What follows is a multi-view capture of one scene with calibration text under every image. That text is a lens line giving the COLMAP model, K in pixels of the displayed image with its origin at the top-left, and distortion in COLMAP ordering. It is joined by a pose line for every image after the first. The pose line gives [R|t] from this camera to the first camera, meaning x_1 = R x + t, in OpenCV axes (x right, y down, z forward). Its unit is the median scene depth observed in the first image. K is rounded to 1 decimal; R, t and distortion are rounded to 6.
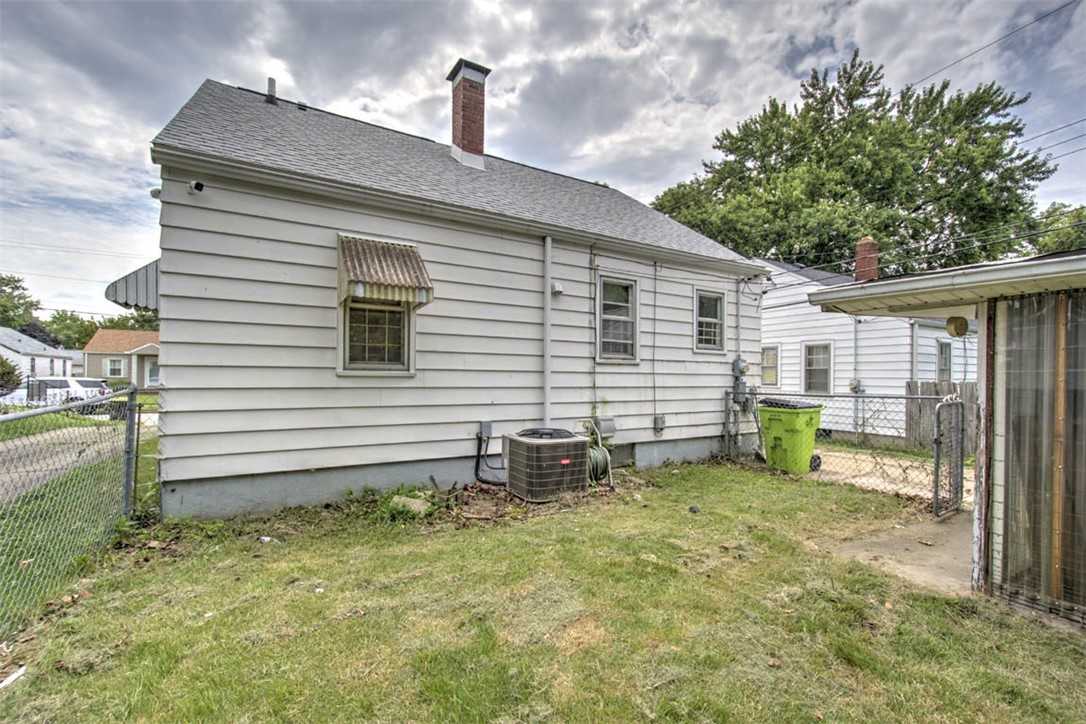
lens RADIAL K [[466.8, 0, 538.4], [0, 466.8, 373.0], [0, 0, 1]] dist [0.002233, -0.000309]
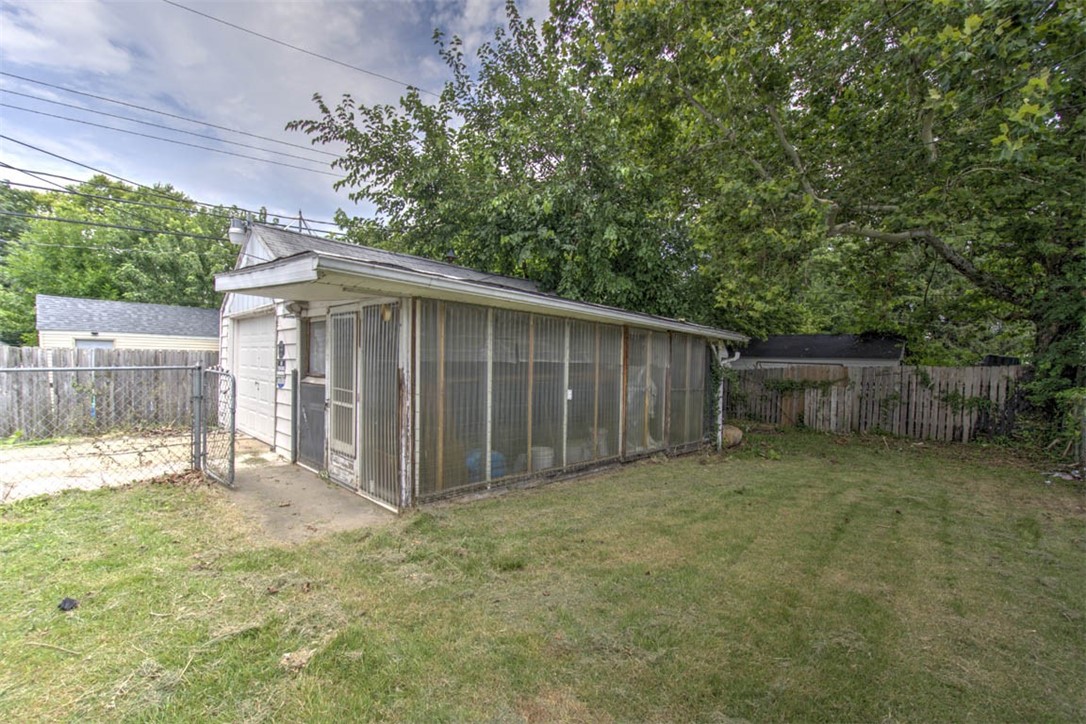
lens RADIAL K [[466.8, 0, 538.4], [0, 466.8, 373.0], [0, 0, 1]] dist [0.002233, -0.000309]
pose [[-0.293202, -0.048969, 0.954796, -0.409452], [-0.038345, 0.998486, 0.039435, -0.001563], [-0.955281, -0.025050, -0.294636, 0.908643]]
